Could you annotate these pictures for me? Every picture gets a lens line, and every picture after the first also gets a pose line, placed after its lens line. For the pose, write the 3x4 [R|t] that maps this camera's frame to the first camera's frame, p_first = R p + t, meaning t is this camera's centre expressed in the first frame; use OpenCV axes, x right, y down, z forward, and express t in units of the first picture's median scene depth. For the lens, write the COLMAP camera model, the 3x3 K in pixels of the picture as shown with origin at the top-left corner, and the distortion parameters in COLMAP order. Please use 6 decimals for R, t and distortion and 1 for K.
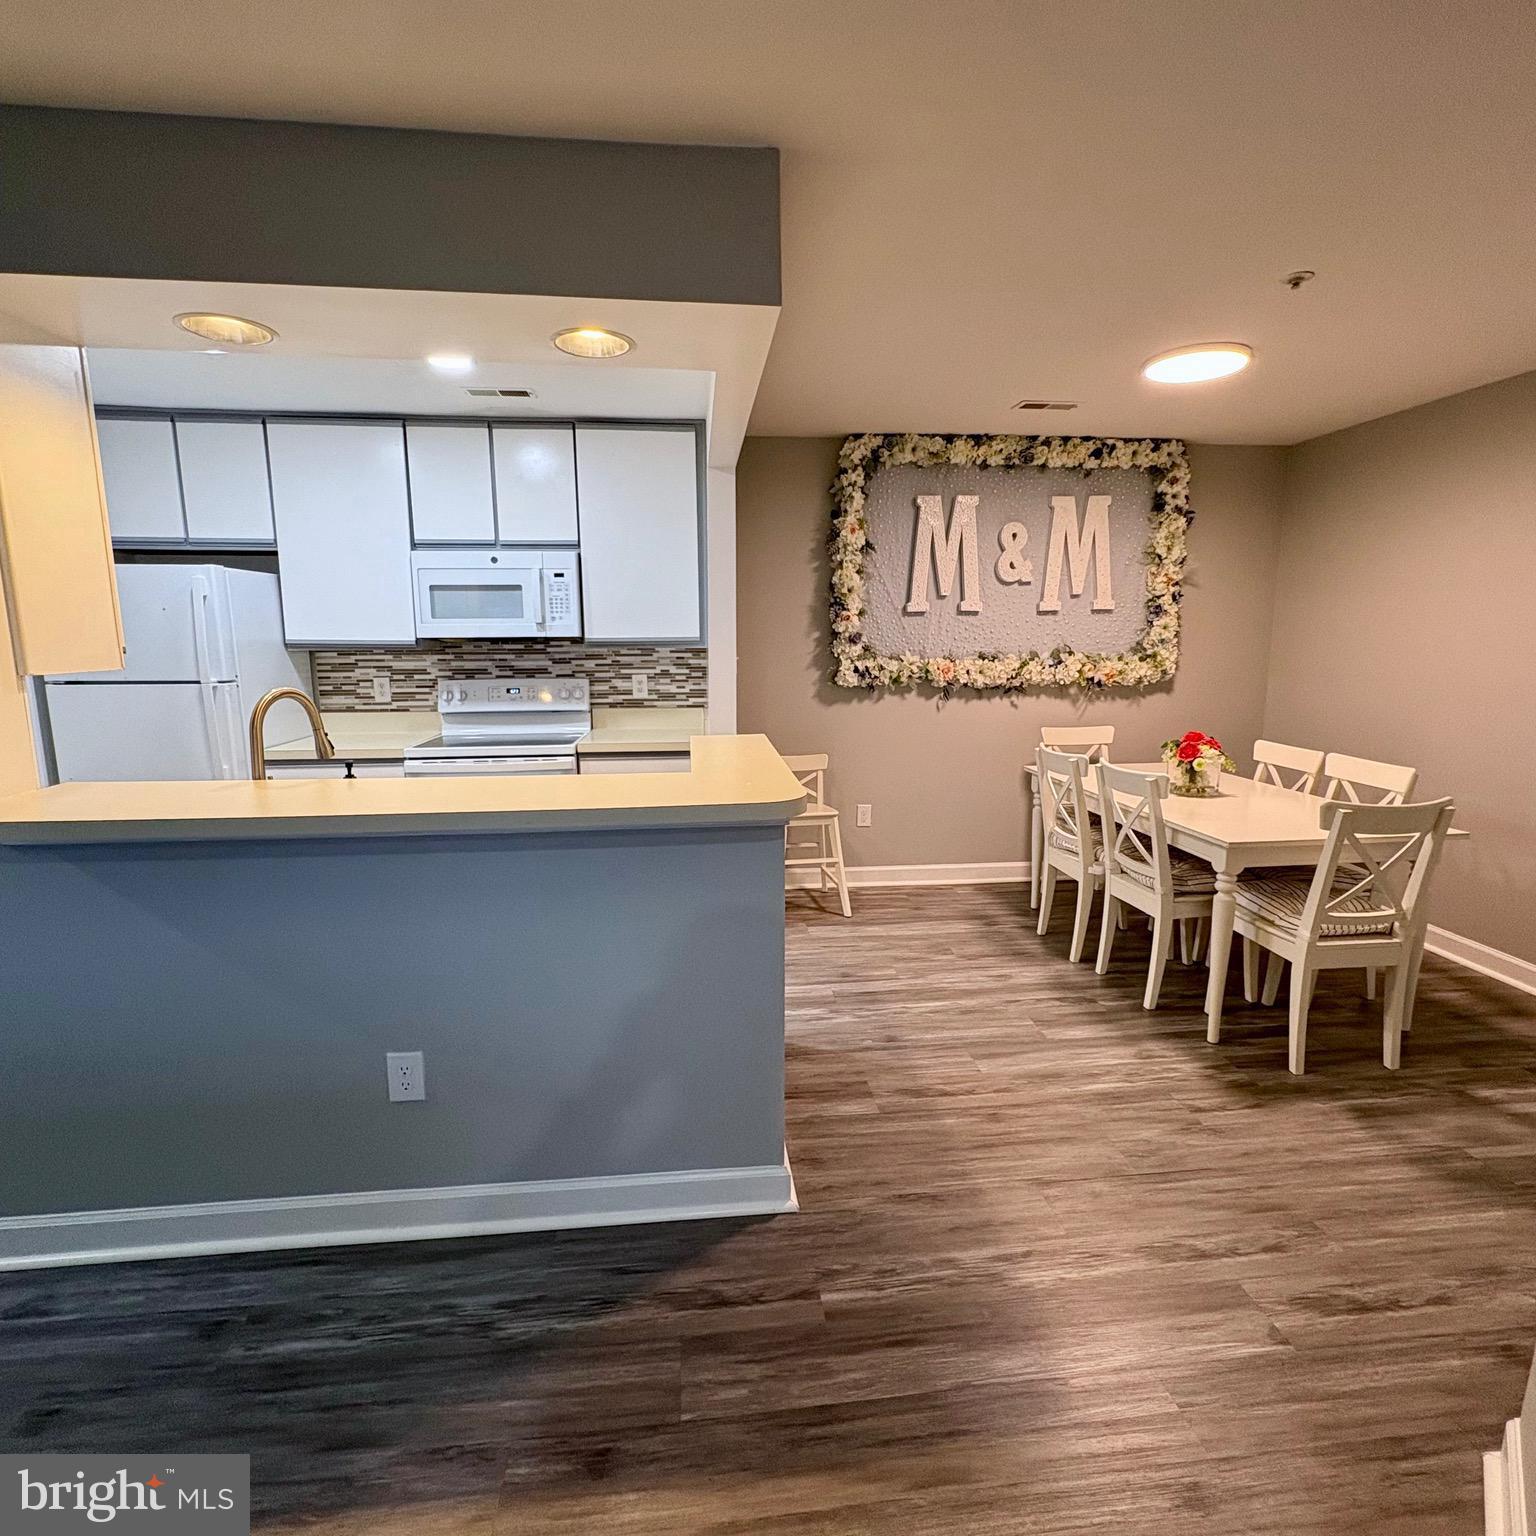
lens RADIAL K [[816.9, 0, 762.9], [0, 816.9, 768.0], [0, 0, 1]] dist [-0.002910, 0.001006]
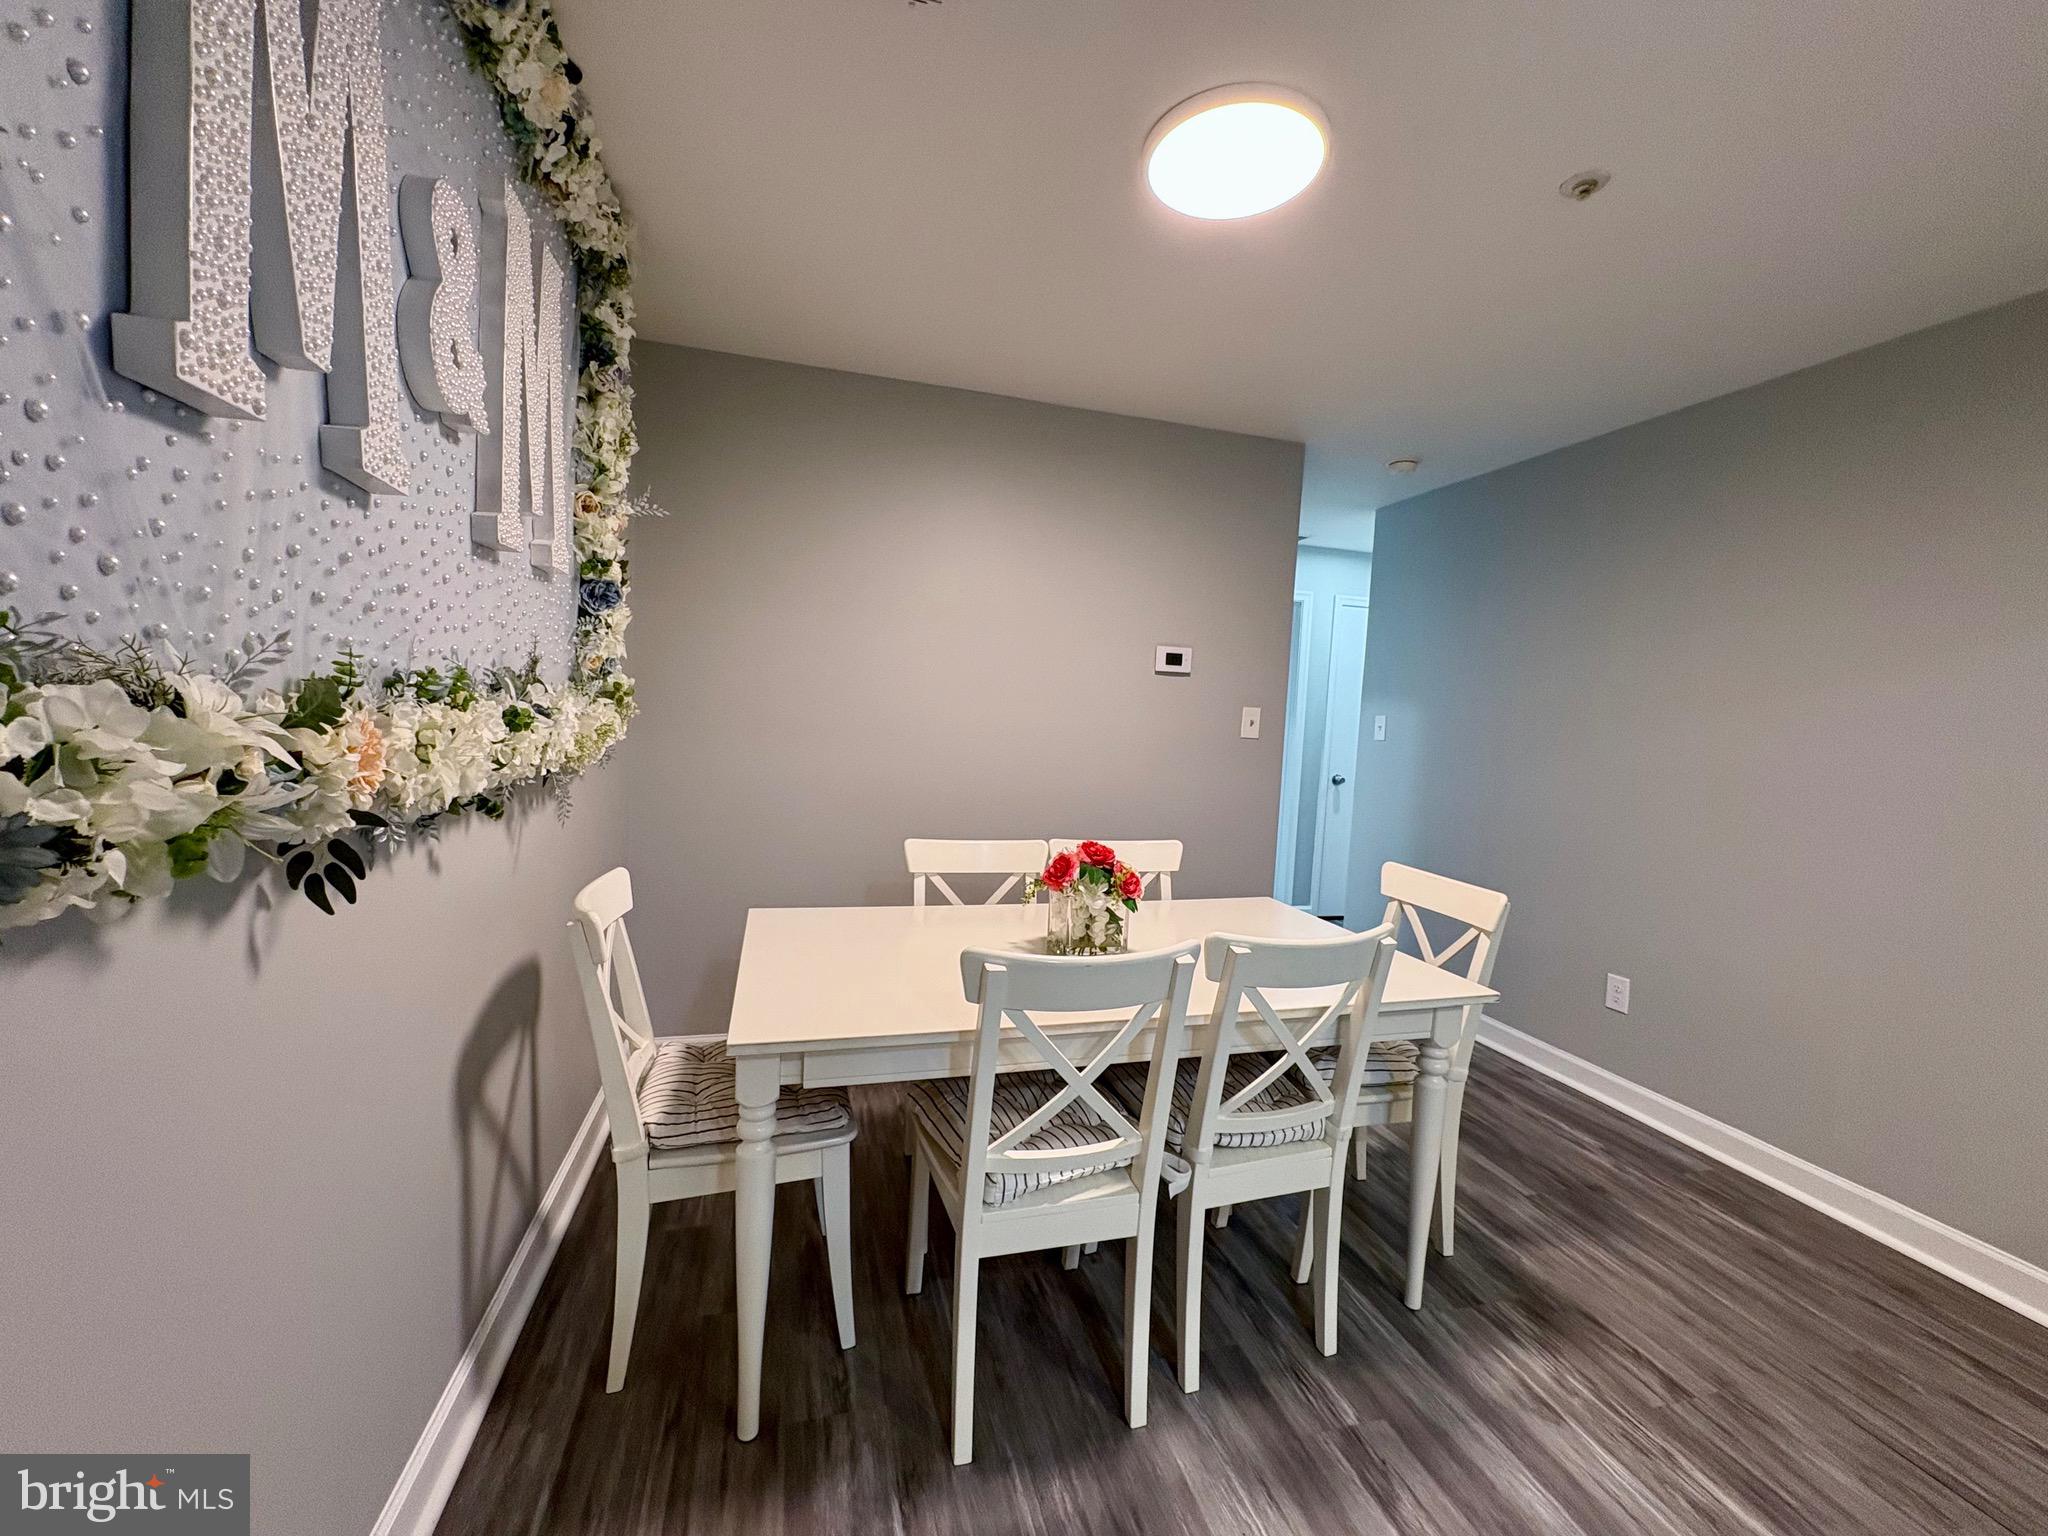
lens RADIAL K [[818.0, 0, 1029.0], [0, 818.0, 767.9], [0, 0, 1]] dist [0.000655, 0.000204]
pose [[-0.175323, -0.076914, 0.981502, 0.001062], [0.109955, 0.989177, 0.097157, -0.124749], [-0.978352, 0.124955, -0.164968, 0.926784]]
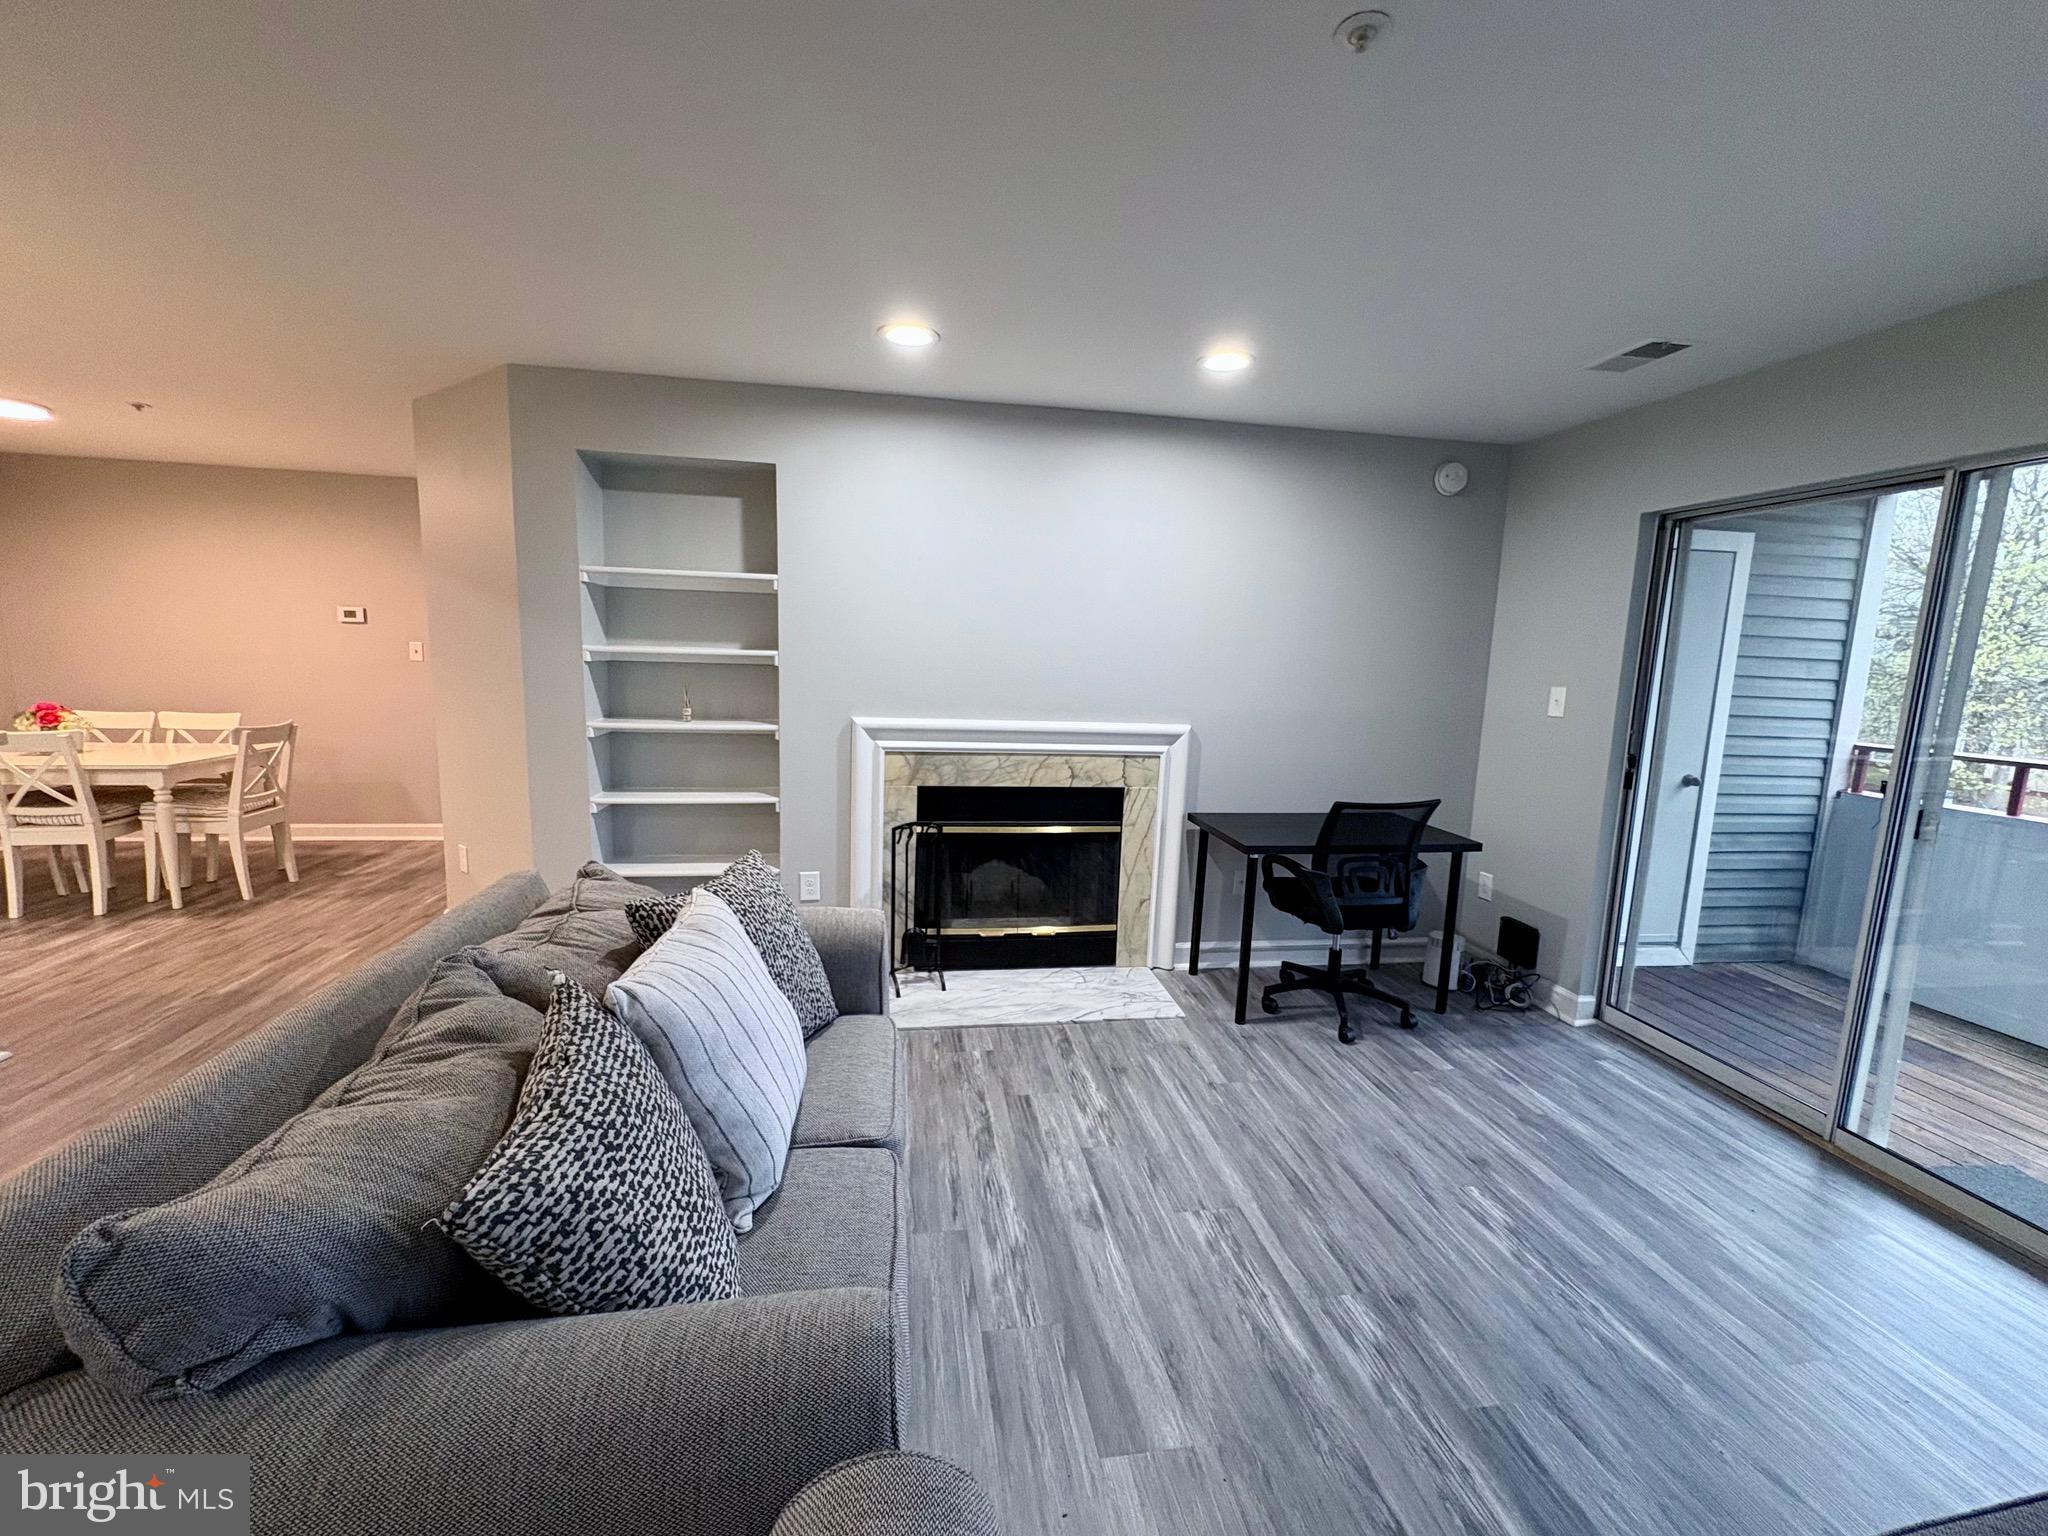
lens RADIAL K [[818.0, 0, 1019.1], [0, 818.0, 769.6], [0, 0, 1]] dist [0.000655, 0.000204]
pose [[-0.058737, -0.142789, 0.988009, -0.641101], [0.133160, 0.979752, 0.149513, 0.052460], [-0.989353, 0.140345, -0.038534, -0.310341]]
